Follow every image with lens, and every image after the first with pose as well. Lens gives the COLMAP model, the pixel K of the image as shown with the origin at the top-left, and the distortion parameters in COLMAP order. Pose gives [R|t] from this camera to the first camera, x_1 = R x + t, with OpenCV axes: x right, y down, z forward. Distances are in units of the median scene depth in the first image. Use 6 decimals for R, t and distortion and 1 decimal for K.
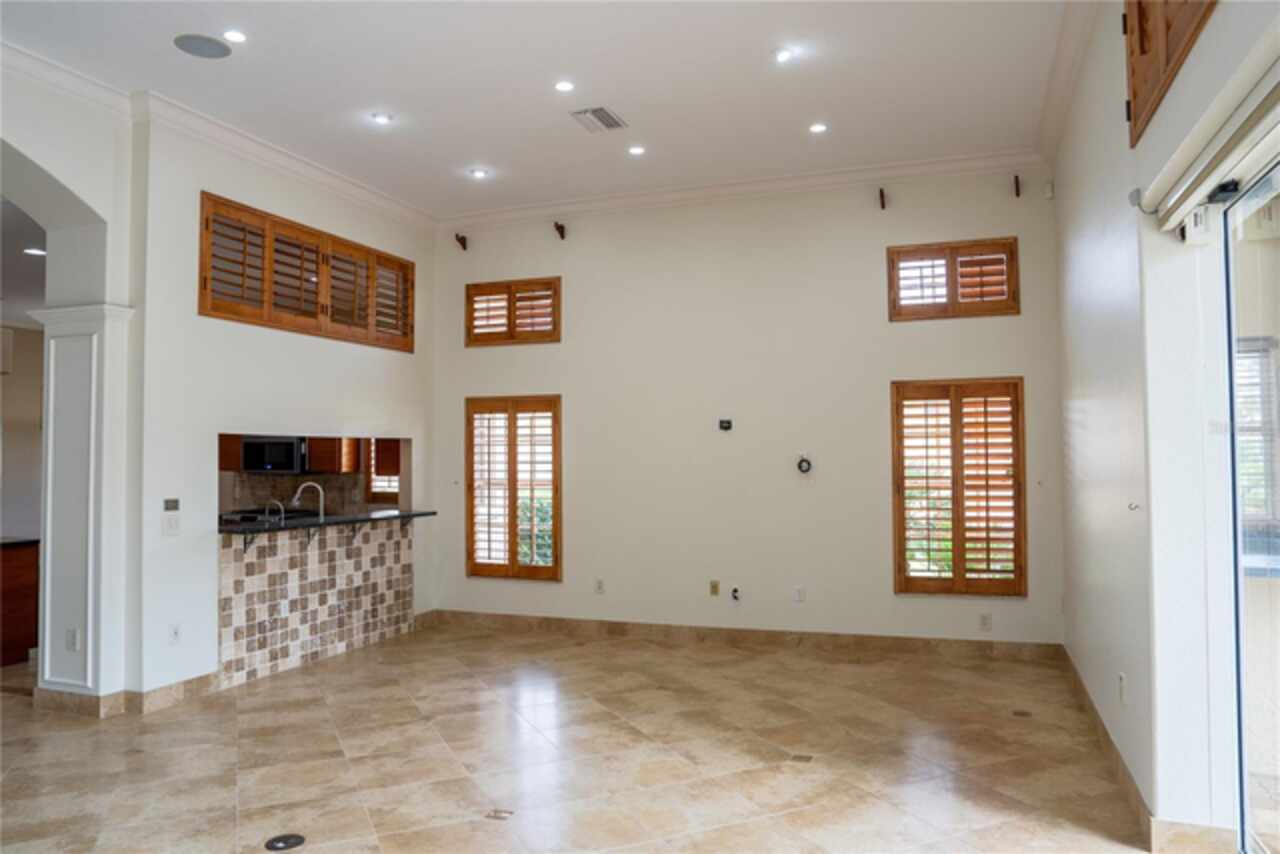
lens RADIAL K [[889.7, 0, 634.4], [0, 889.7, 421.1], [0, 0, 1]] dist [-0.118534, 0.093607]
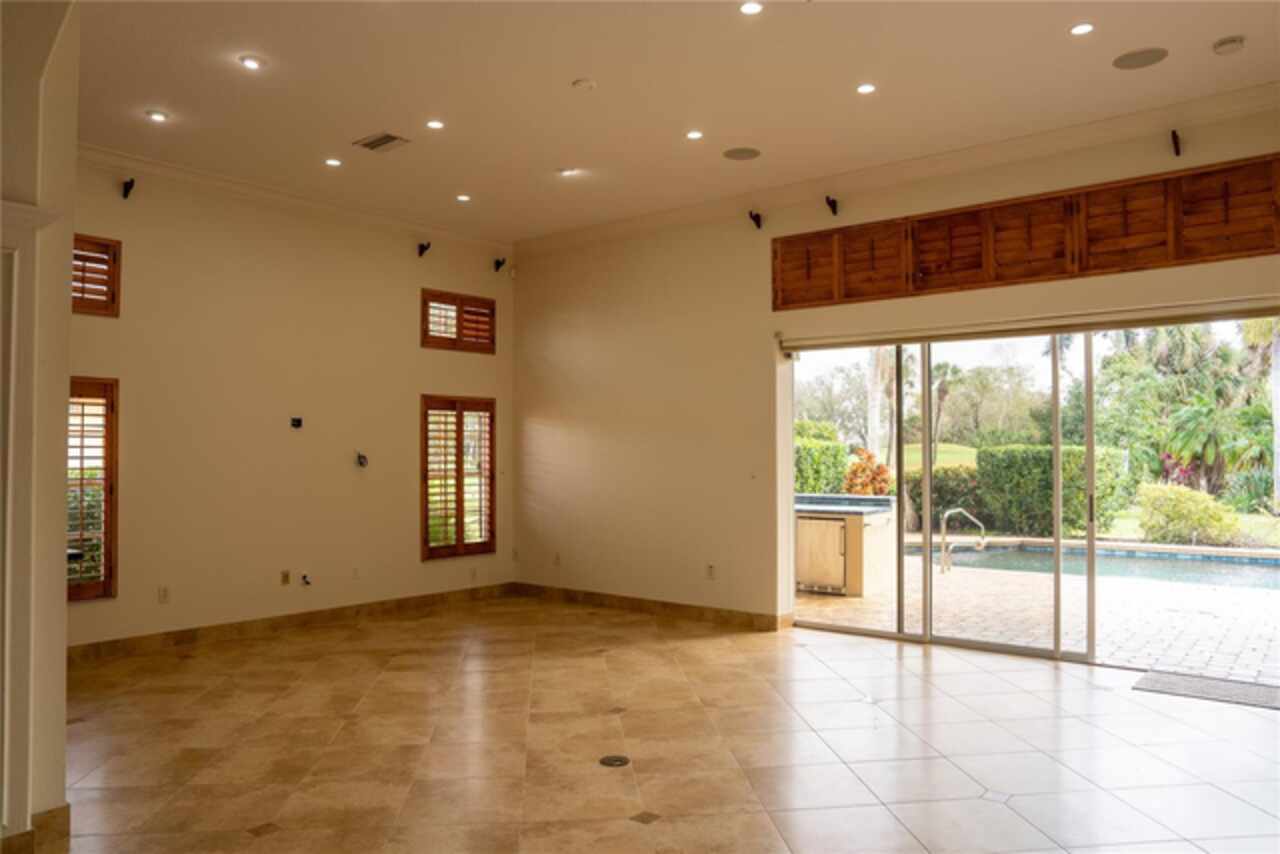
lens RADIAL K [[889.7, 0, 634.4], [0, 889.7, 421.1], [0, 0, 1]] dist [-0.118534, 0.093607]
pose [[0.324738, 0.040307, 0.944945, -0.867292], [-0.034668, 0.998927, -0.030696, 0.023485], [-0.945168, -0.022791, 0.325787, 0.314786]]
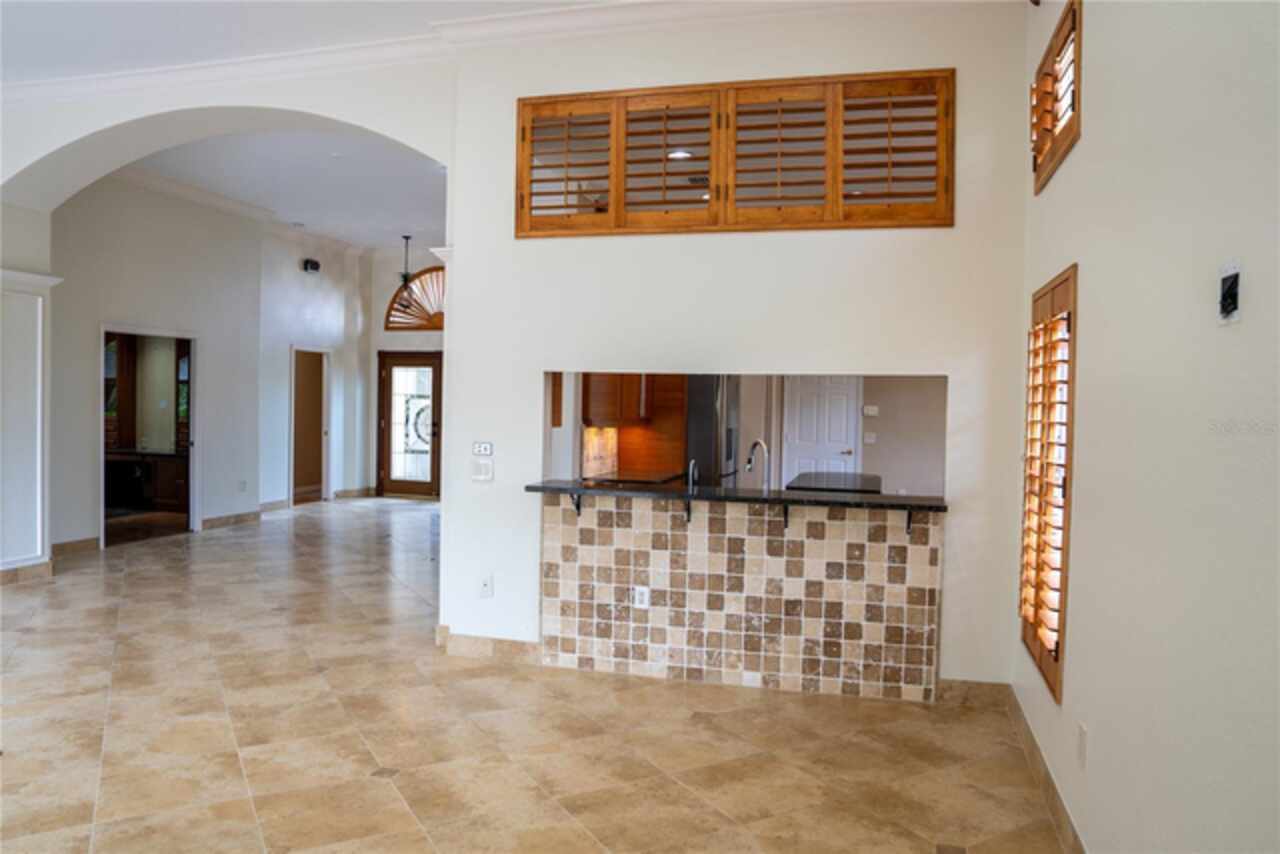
lens RADIAL K [[888.9, 0, 643.2], [0, 888.9, 431.2], [0, 0, 1]] dist [-0.110465, 0.088800]
pose [[0.094929, 0.035373, -0.994855, 0.373828], [0.017300, 0.999159, 0.037176, 0.038552], [0.995334, -0.020740, 0.094237, 0.928986]]
